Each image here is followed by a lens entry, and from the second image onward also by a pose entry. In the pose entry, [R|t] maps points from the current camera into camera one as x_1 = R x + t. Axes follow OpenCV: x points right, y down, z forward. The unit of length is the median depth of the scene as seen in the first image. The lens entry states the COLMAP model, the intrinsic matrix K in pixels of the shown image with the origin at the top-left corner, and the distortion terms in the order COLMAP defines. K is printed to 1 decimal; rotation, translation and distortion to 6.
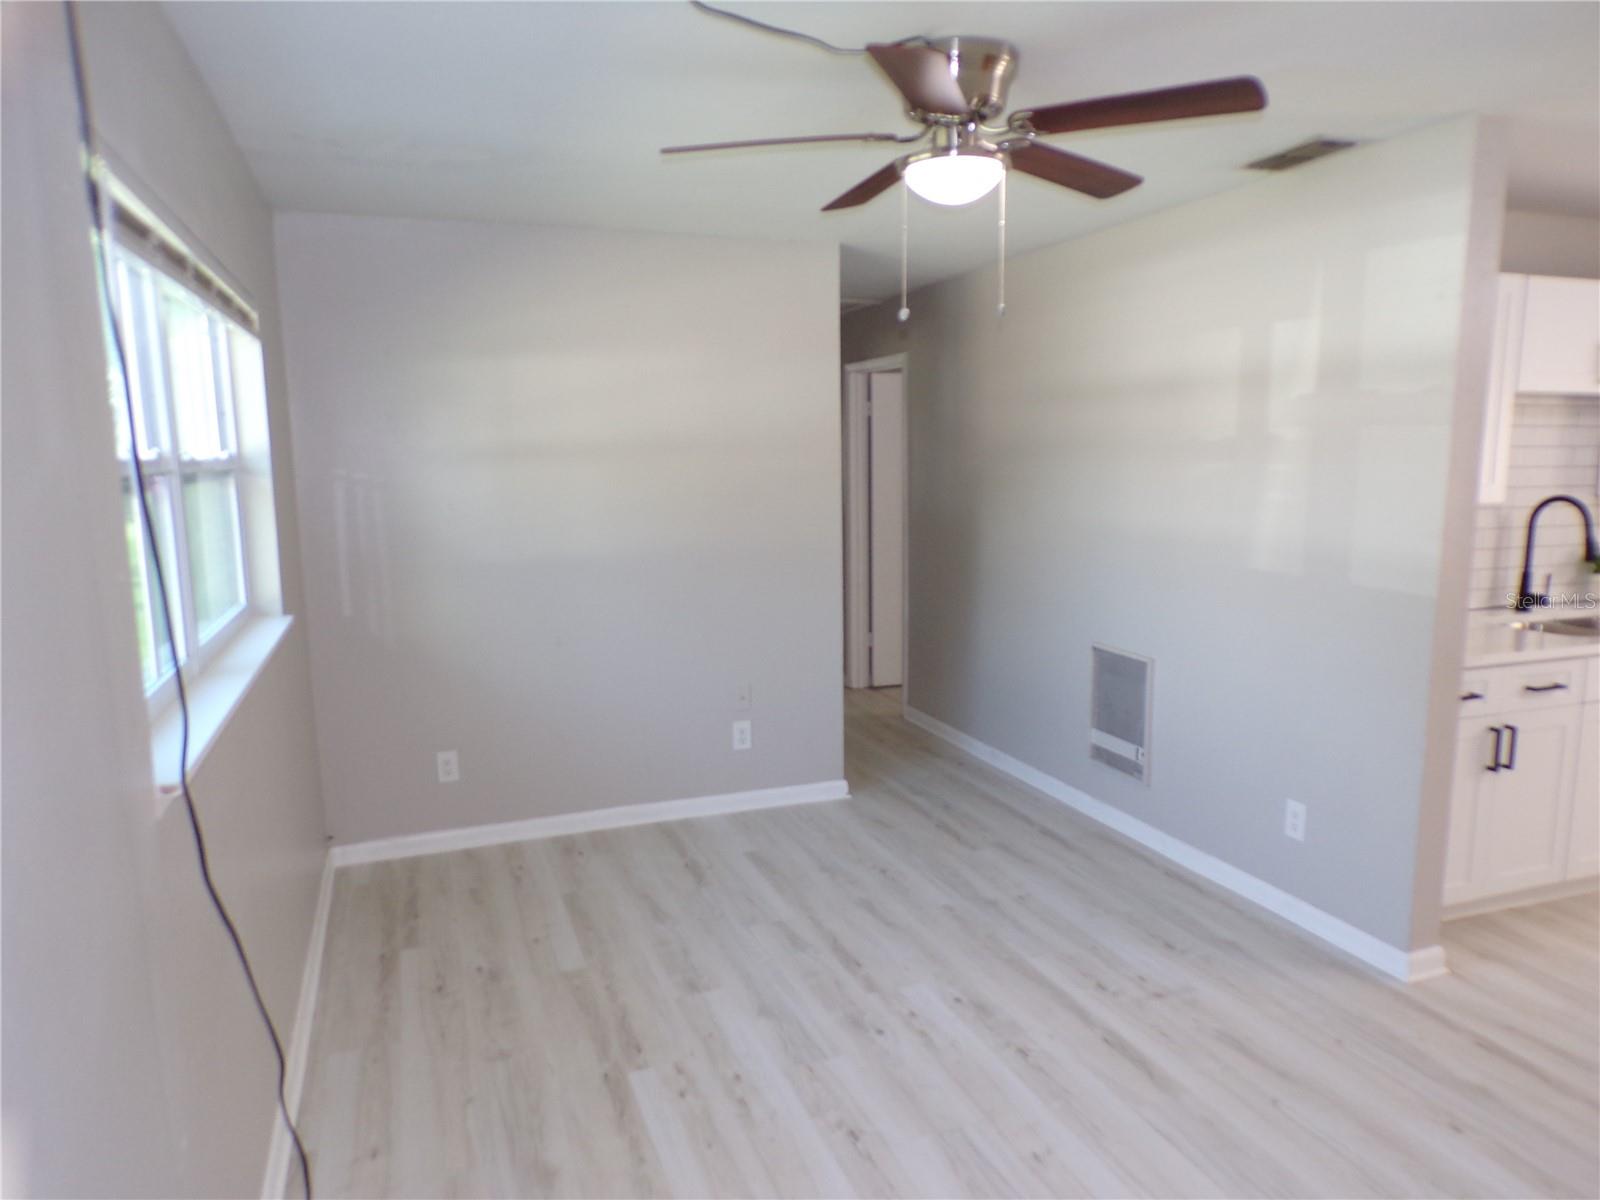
lens RADIAL K [[1100.5, 0, 805.9], [0, 1100.5, 603.7], [0, 0, 1]] dist [0.004208, 0.001755]
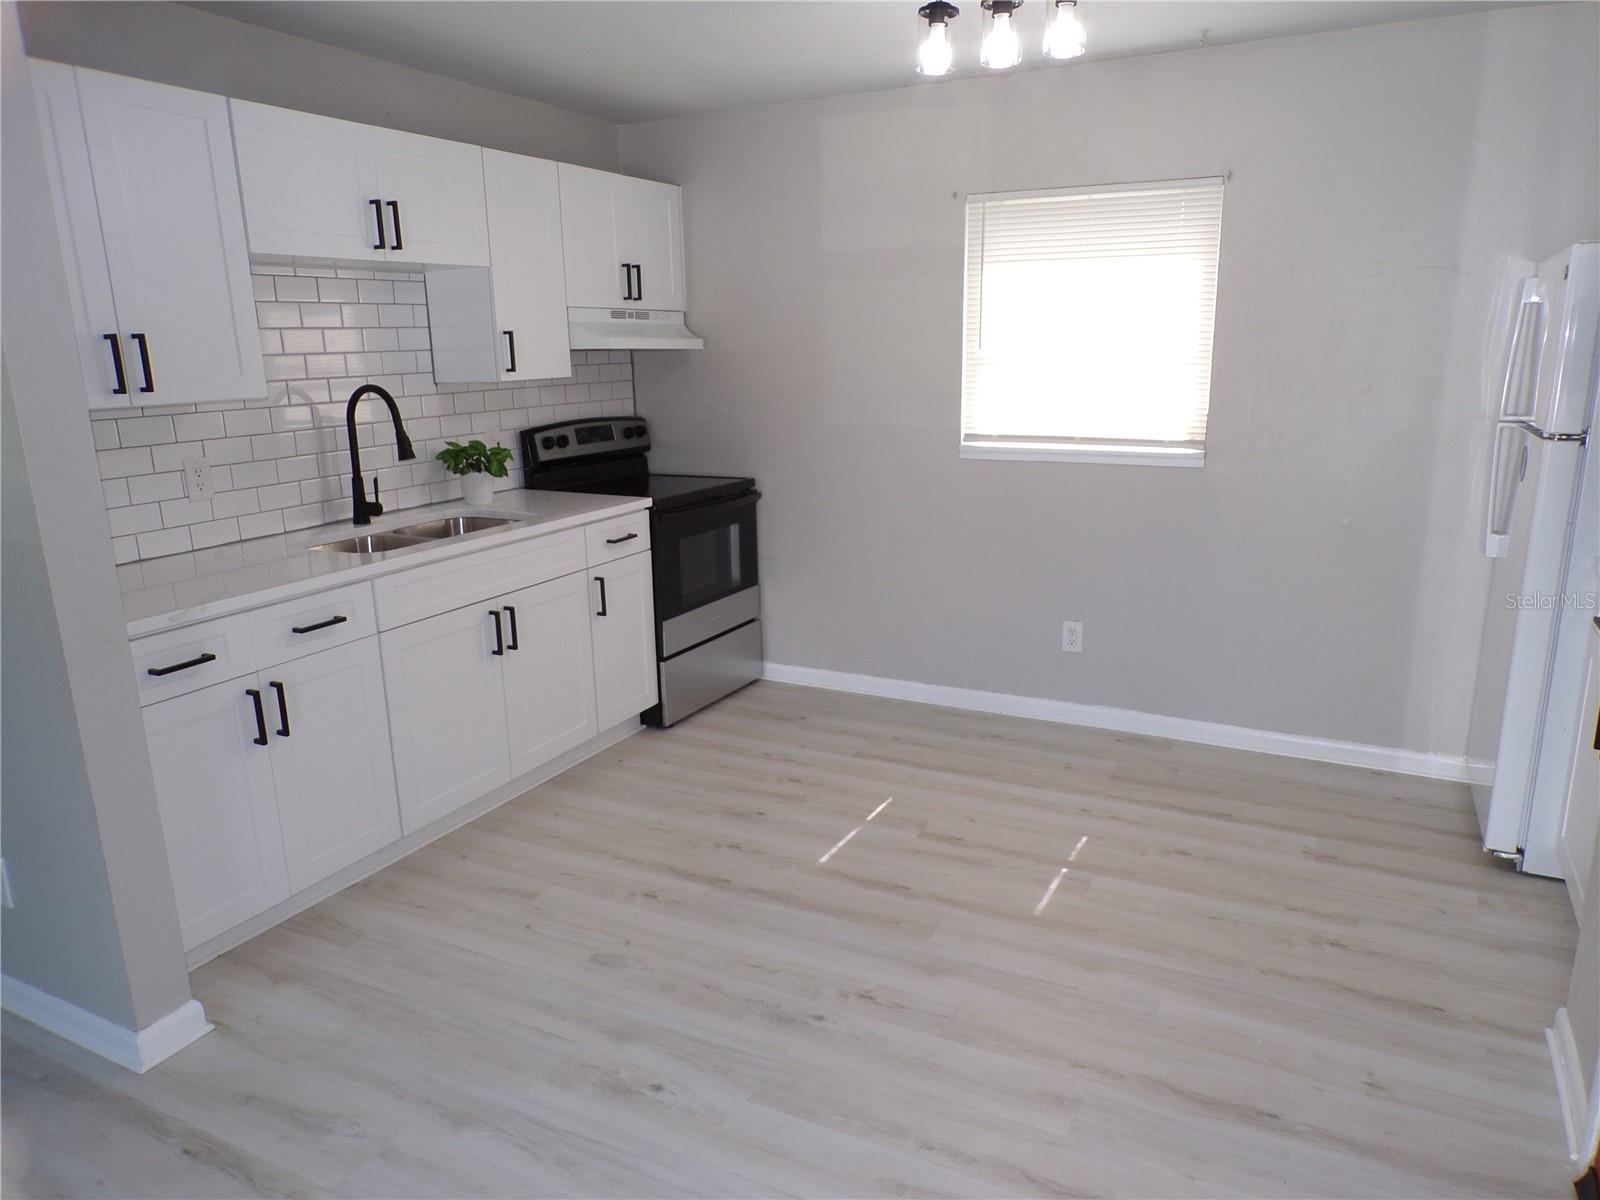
lens RADIAL K [[1100.5, 0, 805.9], [0, 1100.5, 603.7], [0, 0, 1]] dist [0.004208, 0.001755]
pose [[0.744948, -0.169575, 0.645210, 0.422494], [0.115757, 0.985341, 0.125317, 0.000948], [-0.657002, -0.018667, 0.753657, 0.159323]]
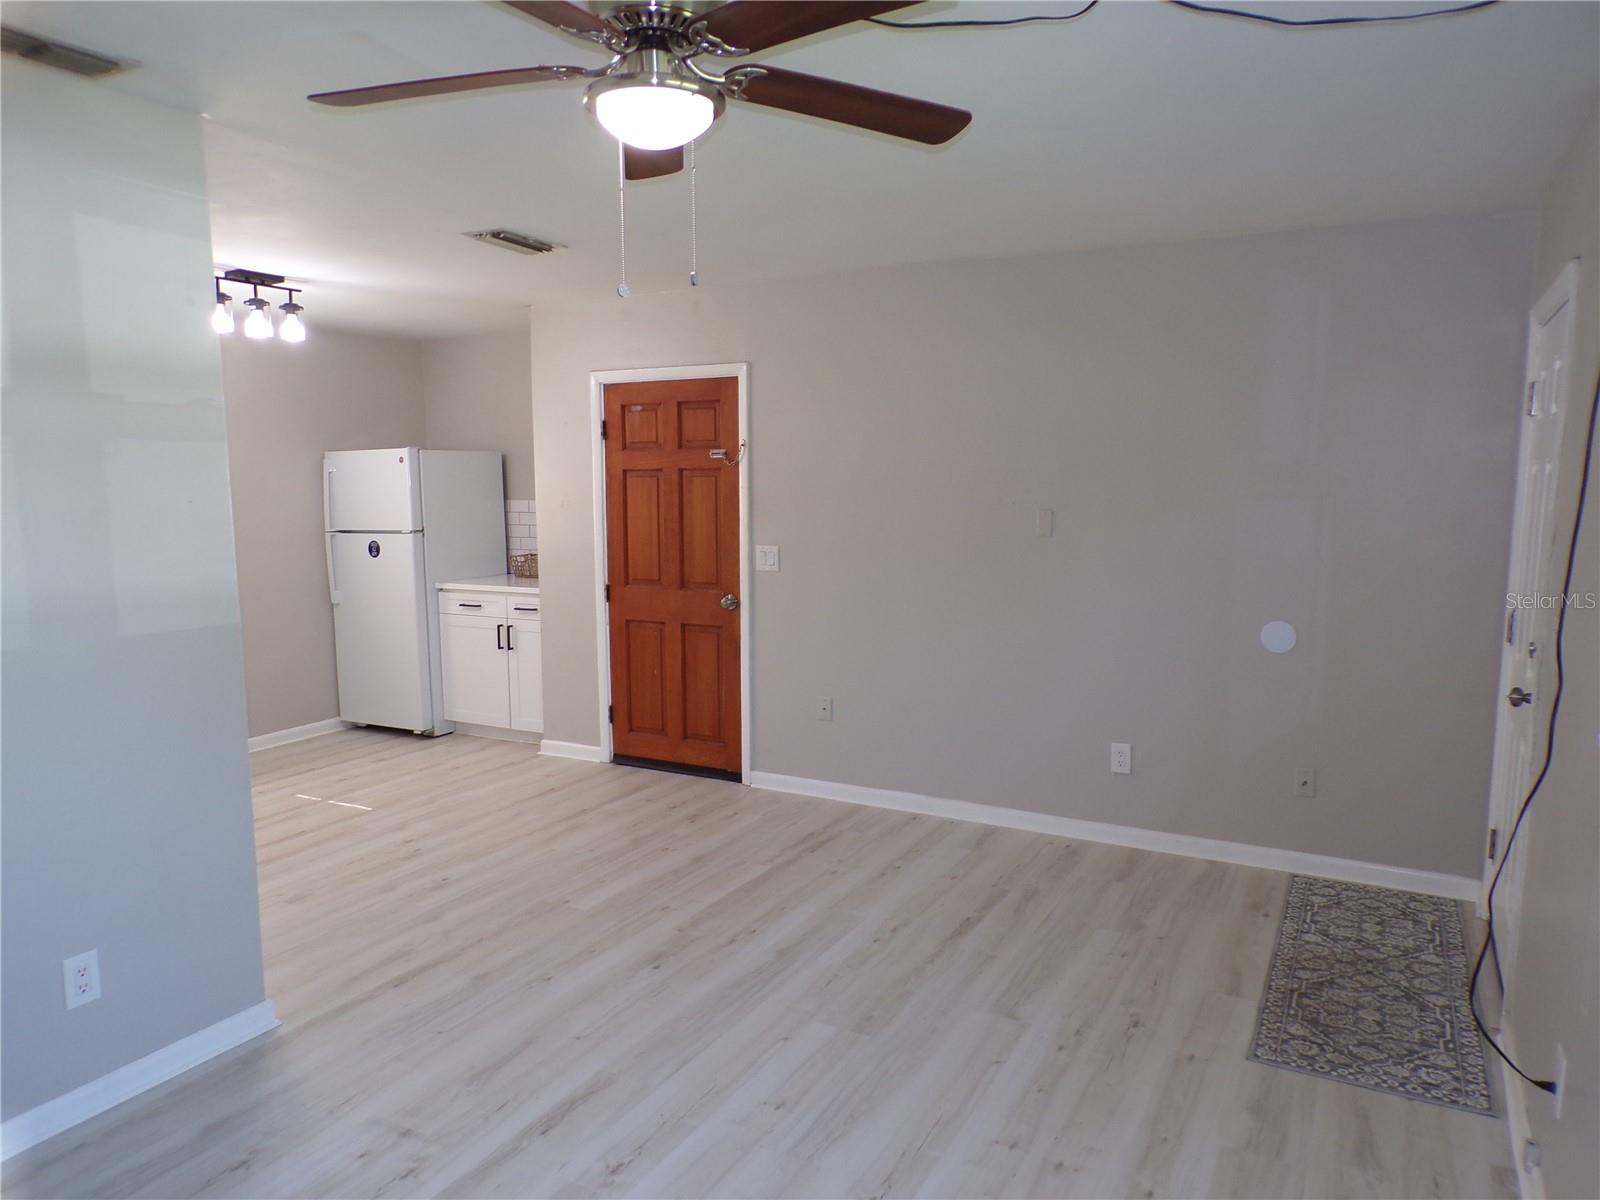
lens RADIAL K [[1108.4, 0, 800.0], [0, 1108.4, 600.0], [0, 0, 1]] dist [-0.005261, 0.005960]
pose [[-0.647456, -0.077199, 0.758183, -0.414568], [0.127400, 0.969893, 0.207550, -0.143234], [-0.751379, 0.230972, -0.618128, 1.087531]]
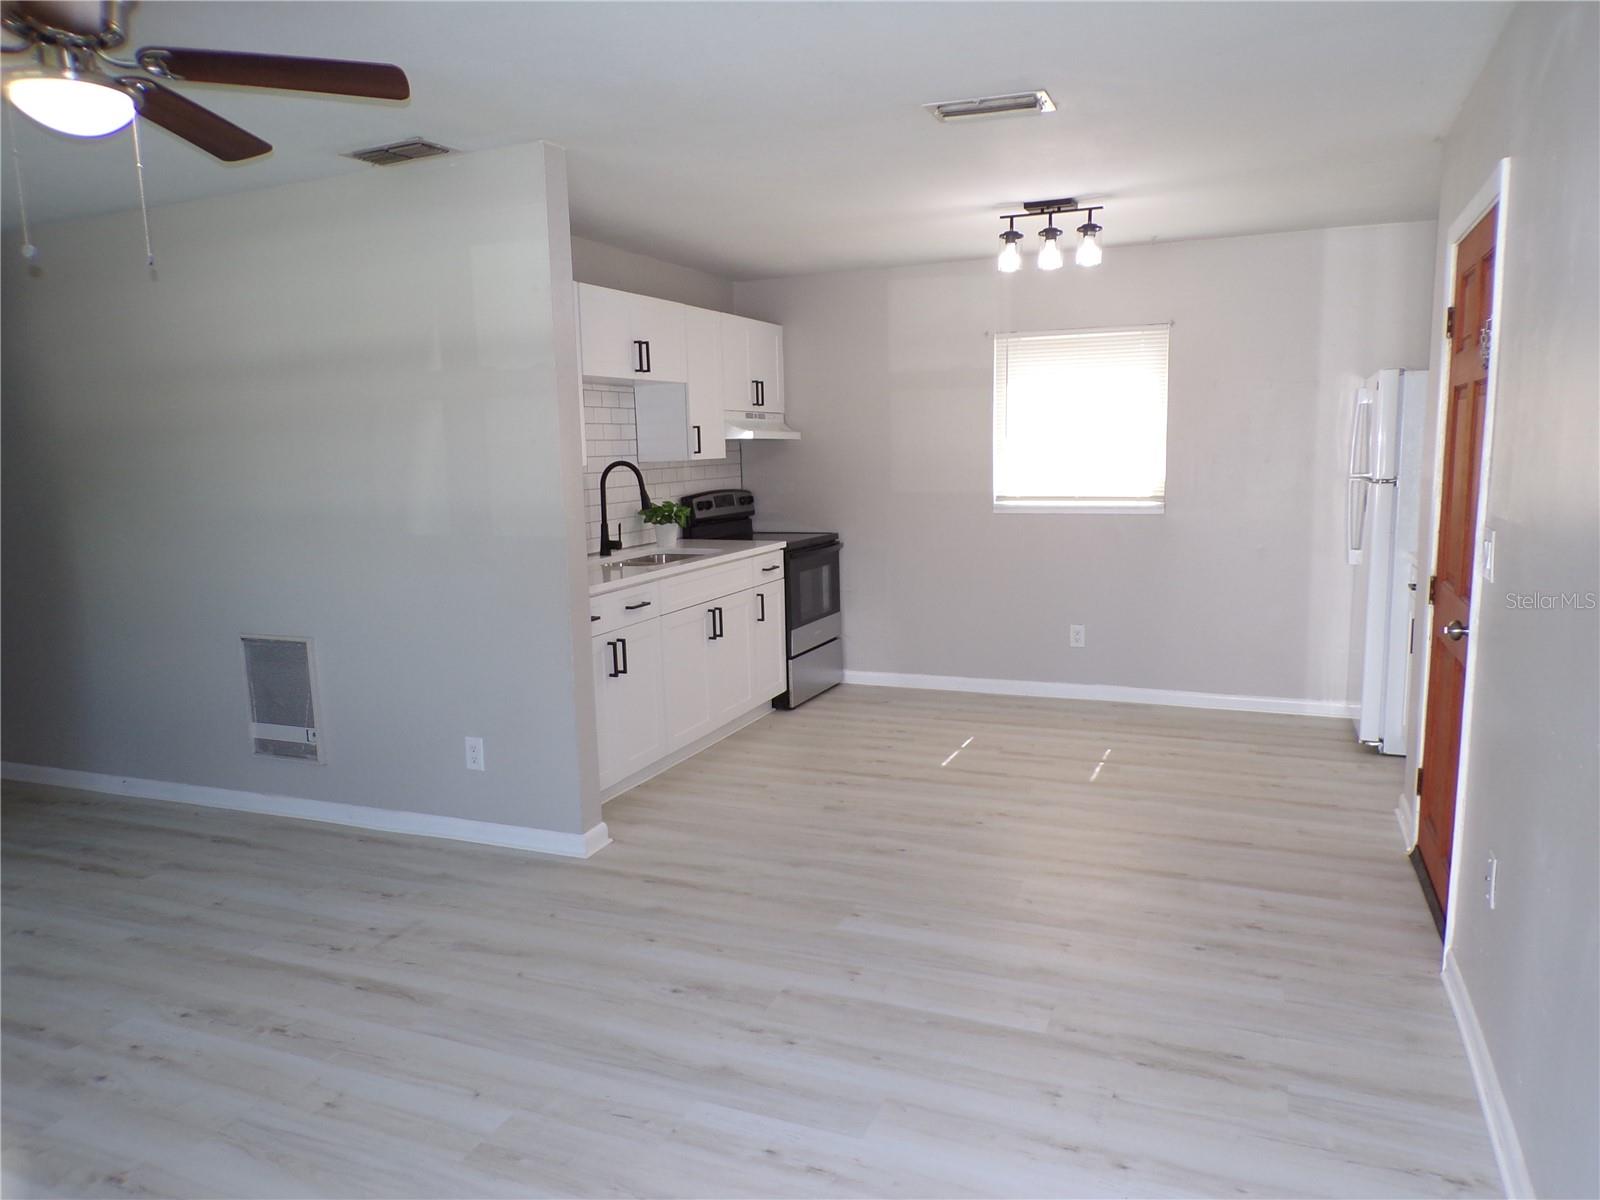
lens RADIAL K [[1108.4, 0, 800.0], [0, 1108.4, 600.0], [0, 0, 1]] dist [-0.005261, 0.005960]
pose [[0.691403, -0.118067, 0.712757, -0.114558], [0.131235, 0.990668, 0.036799, 0.047113], [-0.710450, 0.068095, 0.700445, -0.029964]]
